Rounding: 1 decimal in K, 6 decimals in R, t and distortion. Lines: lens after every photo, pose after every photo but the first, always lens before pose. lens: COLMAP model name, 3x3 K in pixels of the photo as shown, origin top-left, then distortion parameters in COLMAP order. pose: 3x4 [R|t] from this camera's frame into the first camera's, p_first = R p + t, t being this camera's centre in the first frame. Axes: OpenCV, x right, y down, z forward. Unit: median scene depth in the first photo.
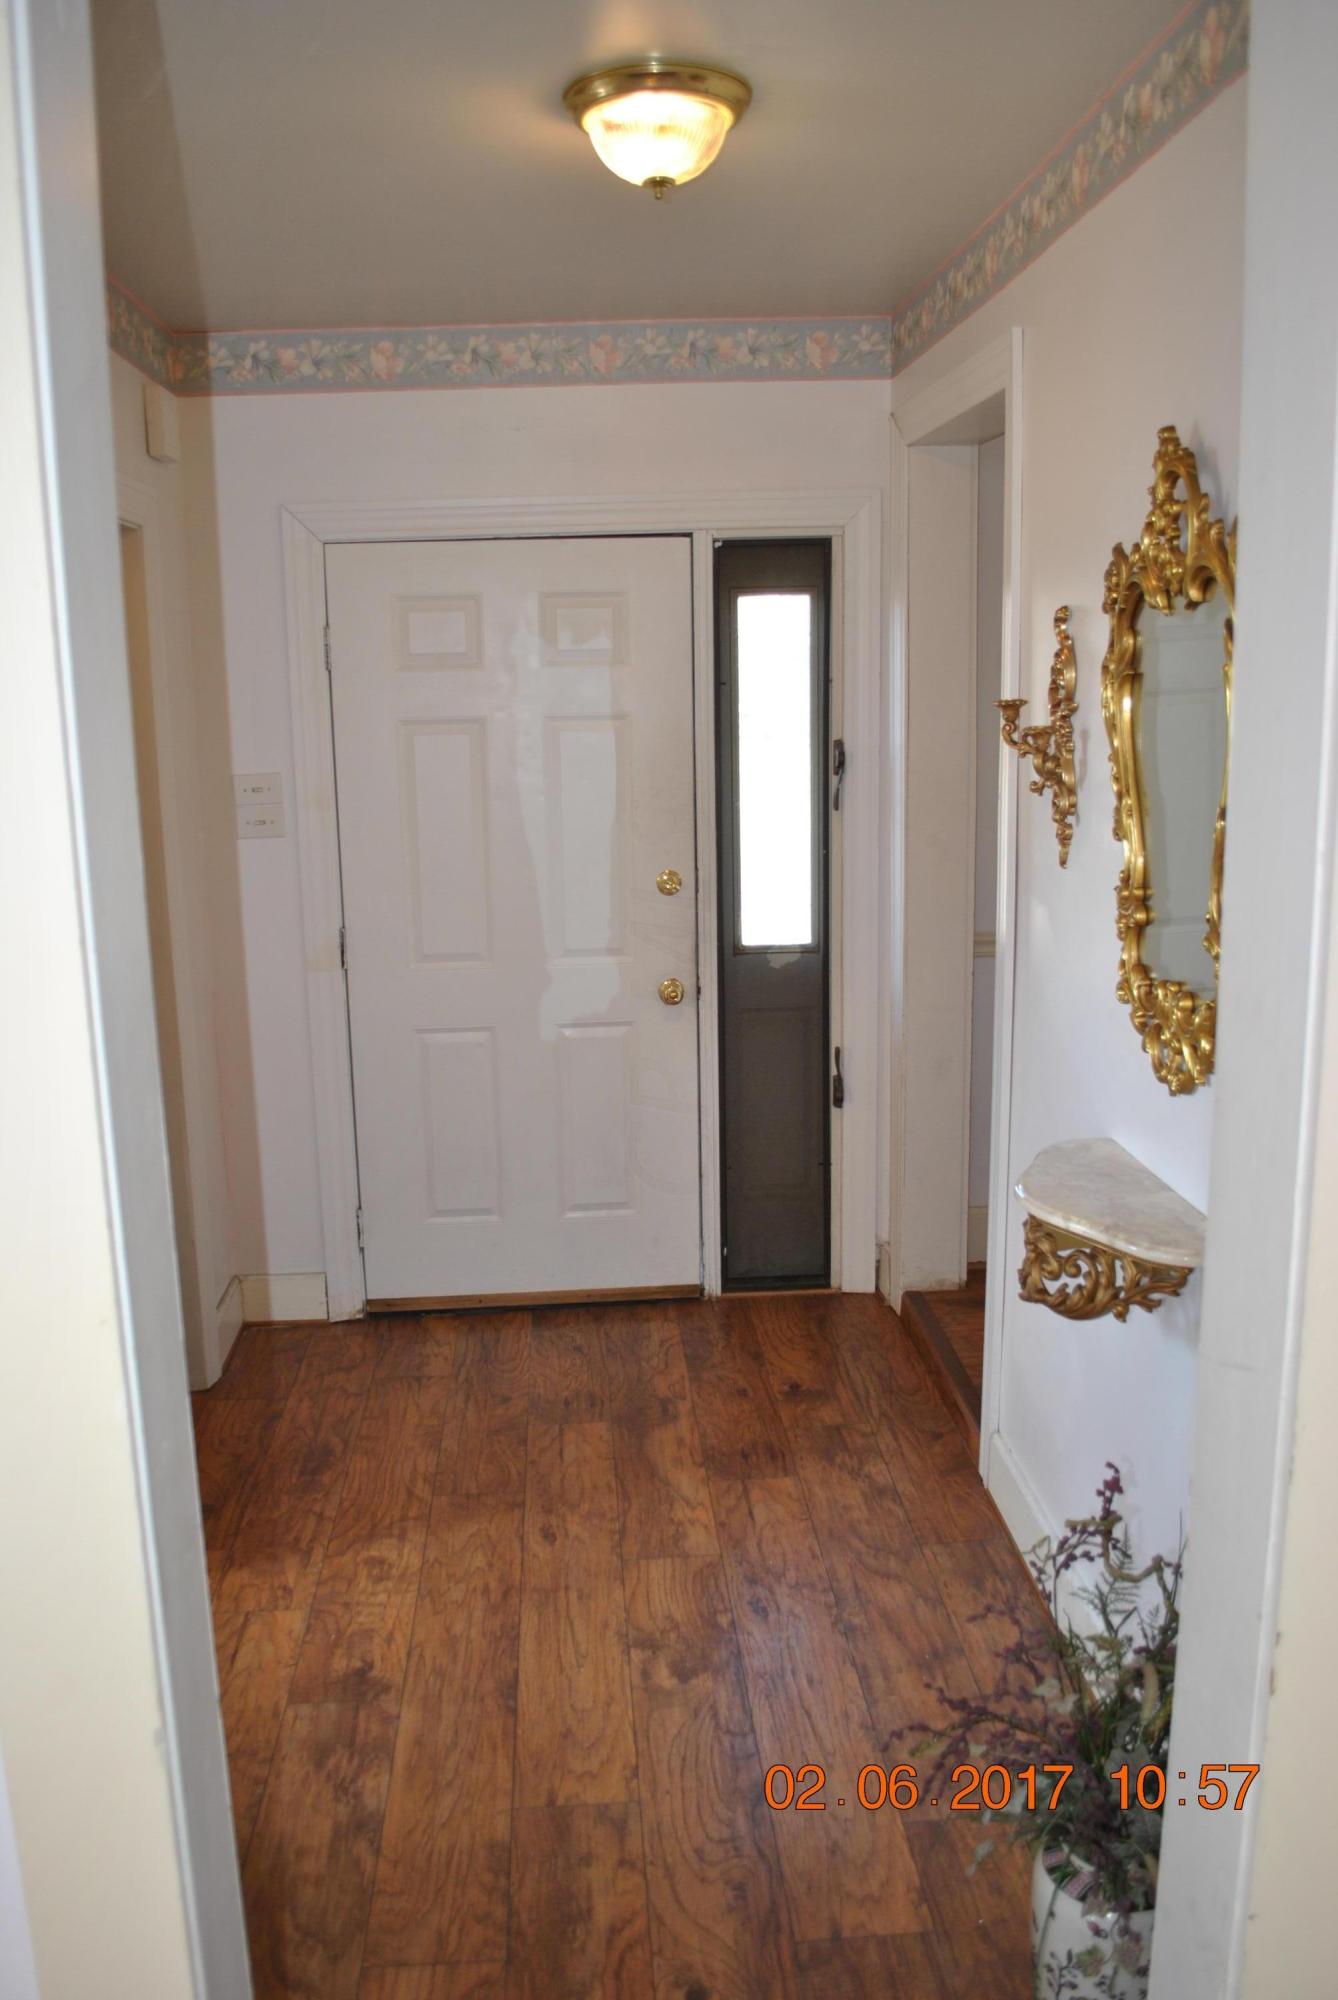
lens RADIAL K [[1579.1, 0, 667.8], [0, 1579.1, 999.1], [0, 0, 1]] dist [-0.084991, 0.013961]
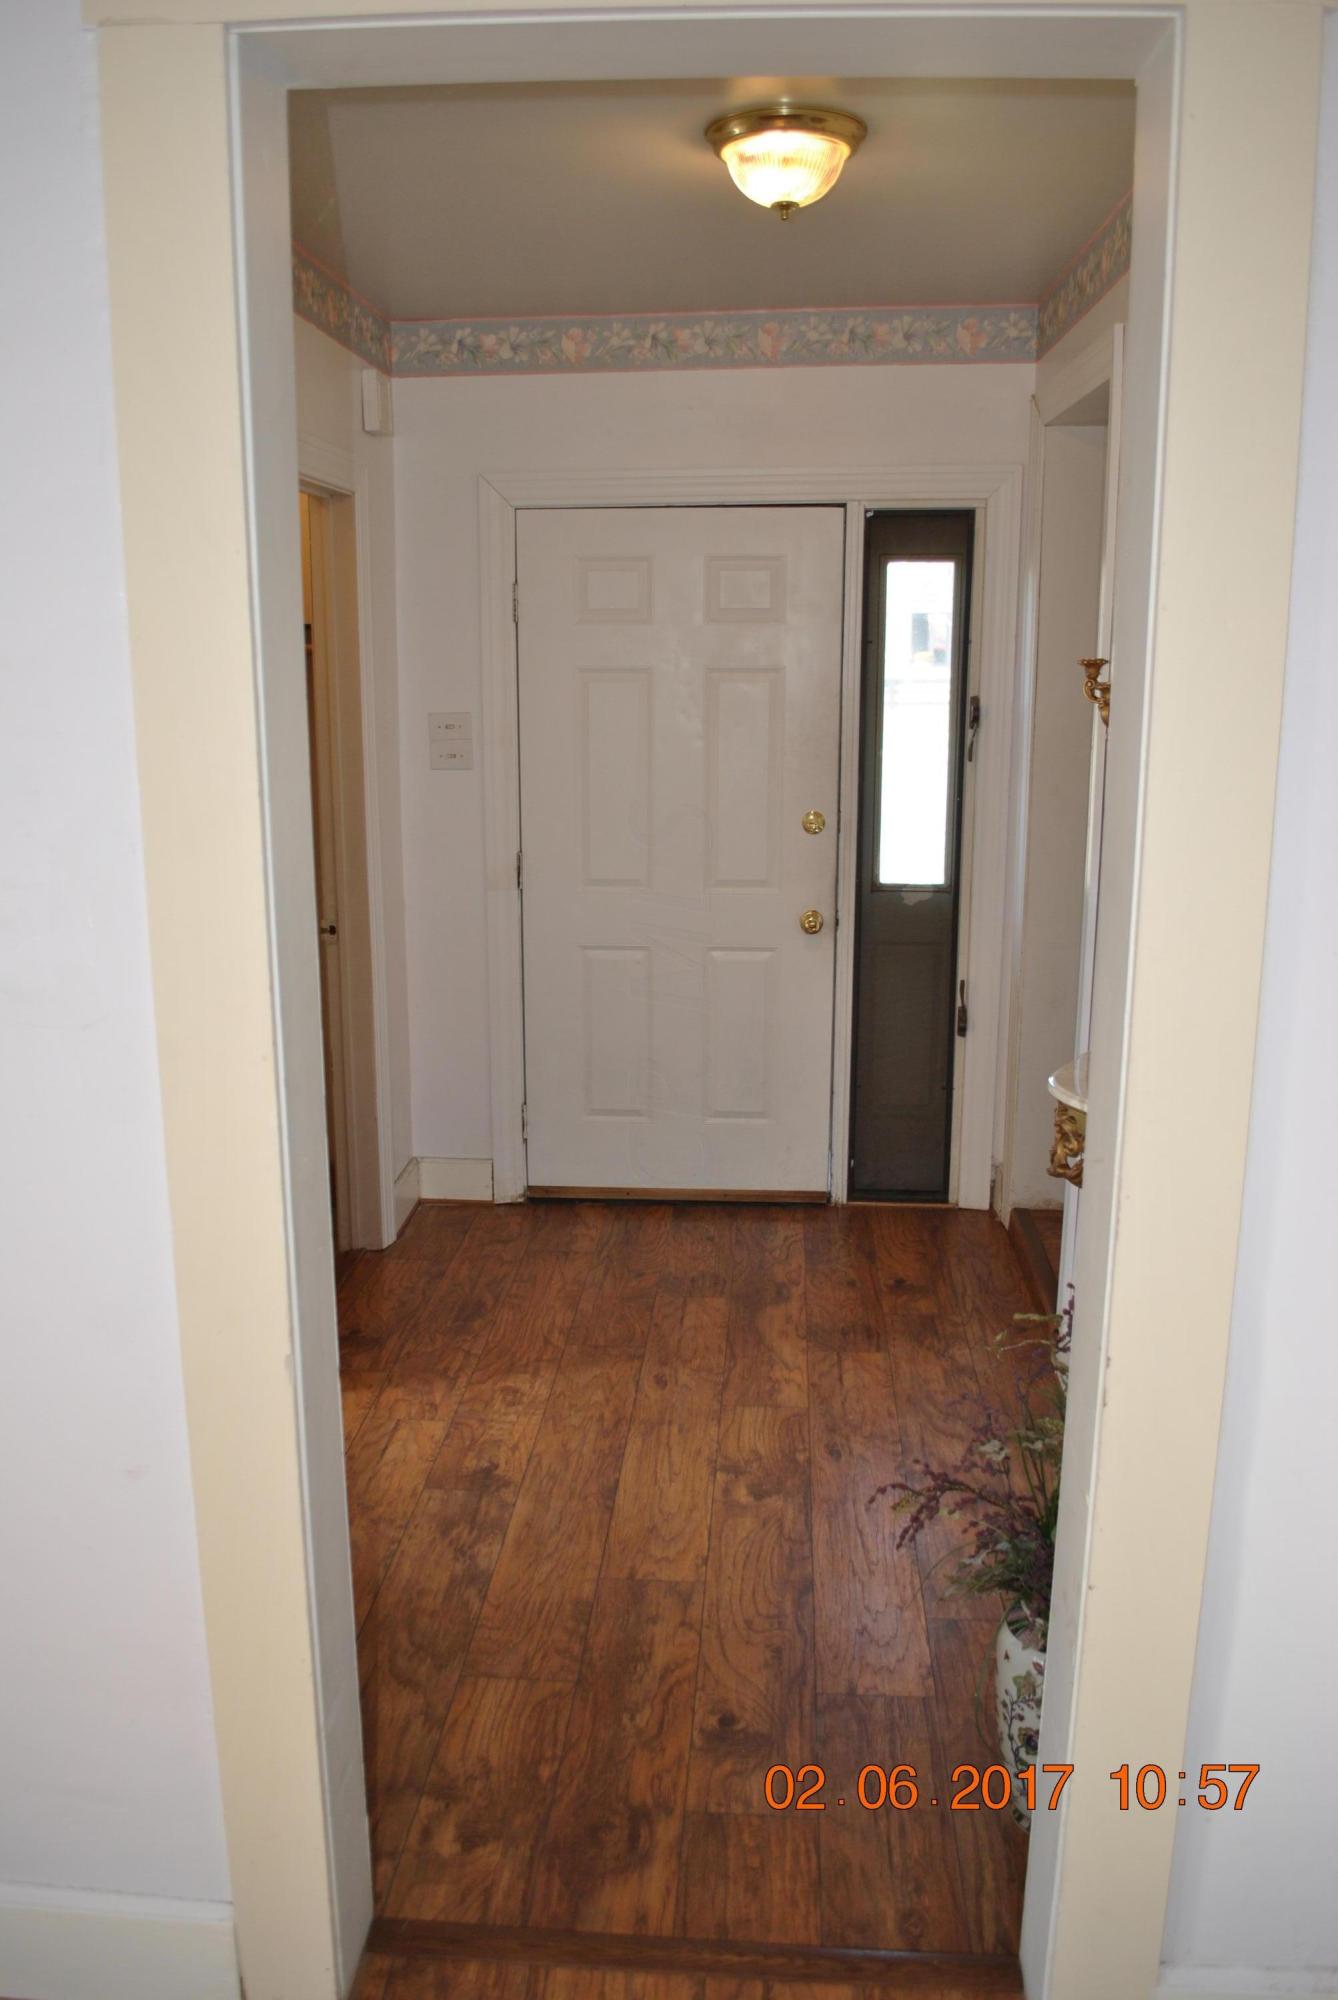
lens RADIAL K [[1579.1, 0, 670.3], [0, 1579.1, 999.0], [0, 0, 1]] dist [-0.084991, 0.013961]
pose [[0.990177, 0.049141, -0.130896, 0.061552], [-0.046010, 0.998580, 0.026844, 0.028650], [0.132029, -0.020557, 0.991033, -0.123184]]
